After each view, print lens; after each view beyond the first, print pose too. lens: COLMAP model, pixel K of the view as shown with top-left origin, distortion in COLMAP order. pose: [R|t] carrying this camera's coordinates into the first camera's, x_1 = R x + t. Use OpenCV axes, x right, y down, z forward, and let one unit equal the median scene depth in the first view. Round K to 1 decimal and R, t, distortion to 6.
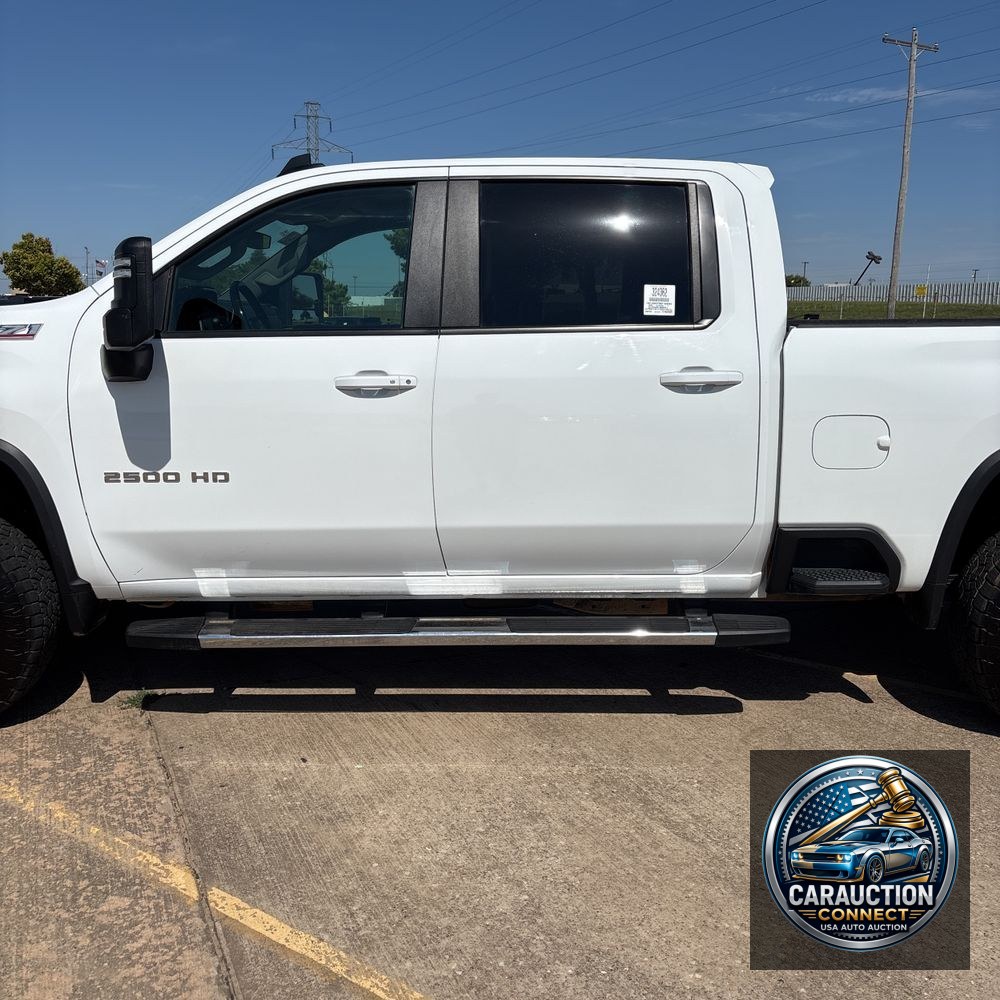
lens RADIAL K [[1012.5, 0, 500.0], [0, 1012.5, 500.0], [0, 0, 1]] dist [0.058480, -0.078324]
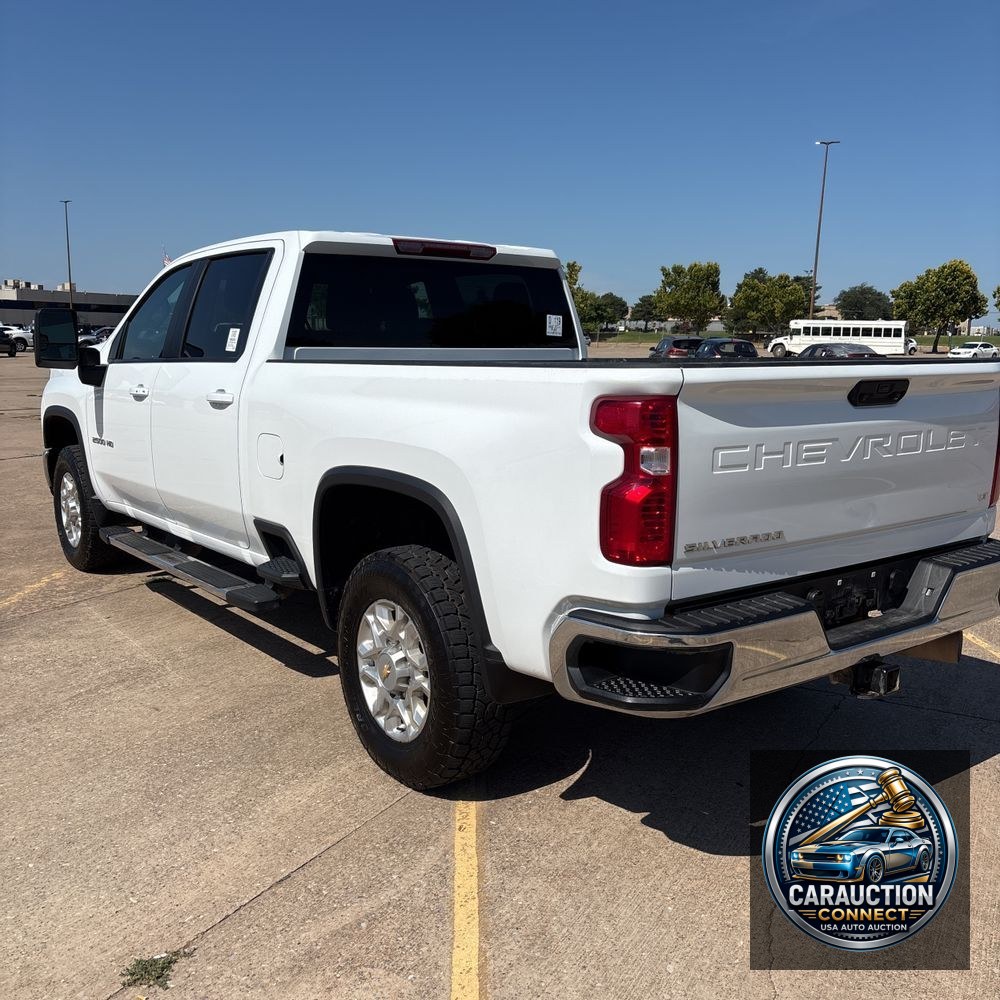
lens RADIAL K [[1003.6, 0, 492.5], [0, 1003.6, 509.8], [0, 0, 1]] dist [0.149347, -0.406723]
pose [[0.597921, 0.129042, -0.791099, 1.469887], [-0.145322, 0.988052, 0.051332, -0.093109], [0.788271, 0.084272, 0.609530, 0.471935]]
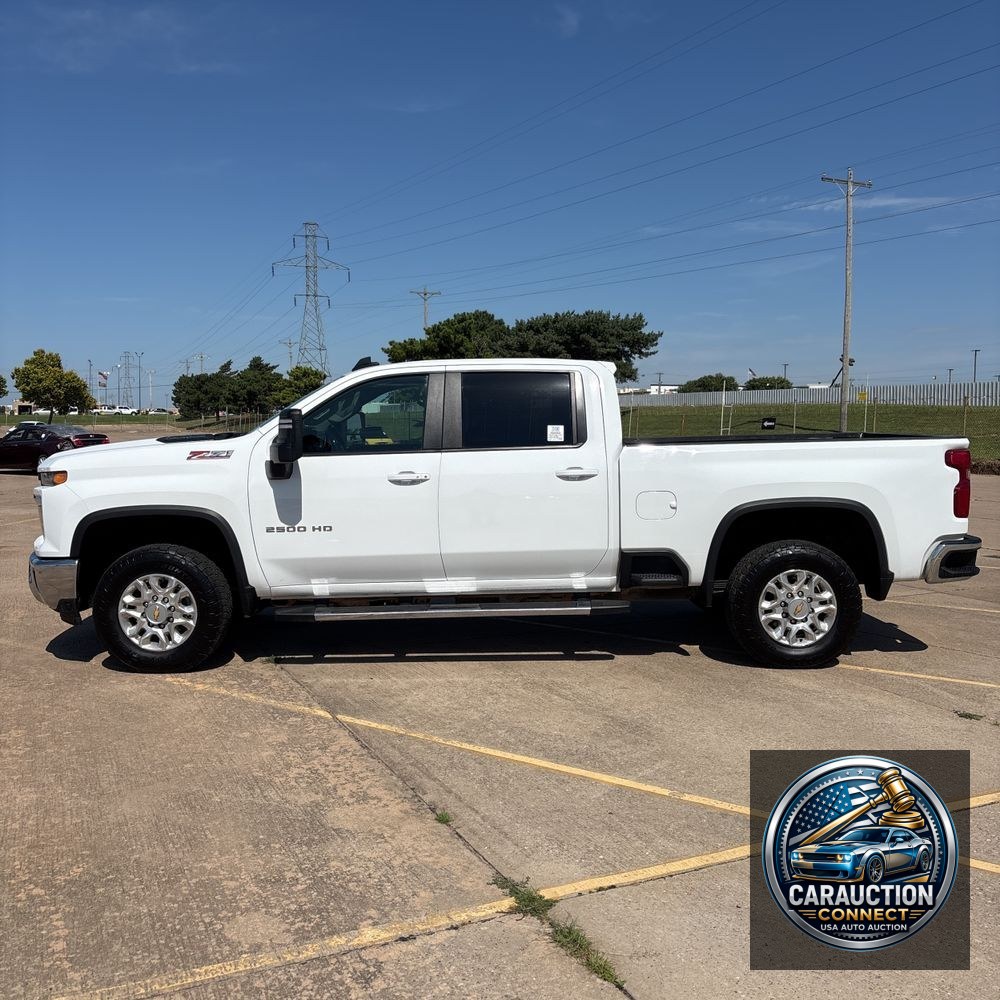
lens RADIAL K [[1003.6, 0, 492.5], [0, 1003.6, 509.8], [0, 0, 1]] dist [0.149347, -0.406723]
pose [[0.999880, -0.015404, -0.001471, 0.038015], [0.015211, 0.995875, -0.089456, 0.116139], [0.002843, 0.089423, 0.995990, -0.882396]]
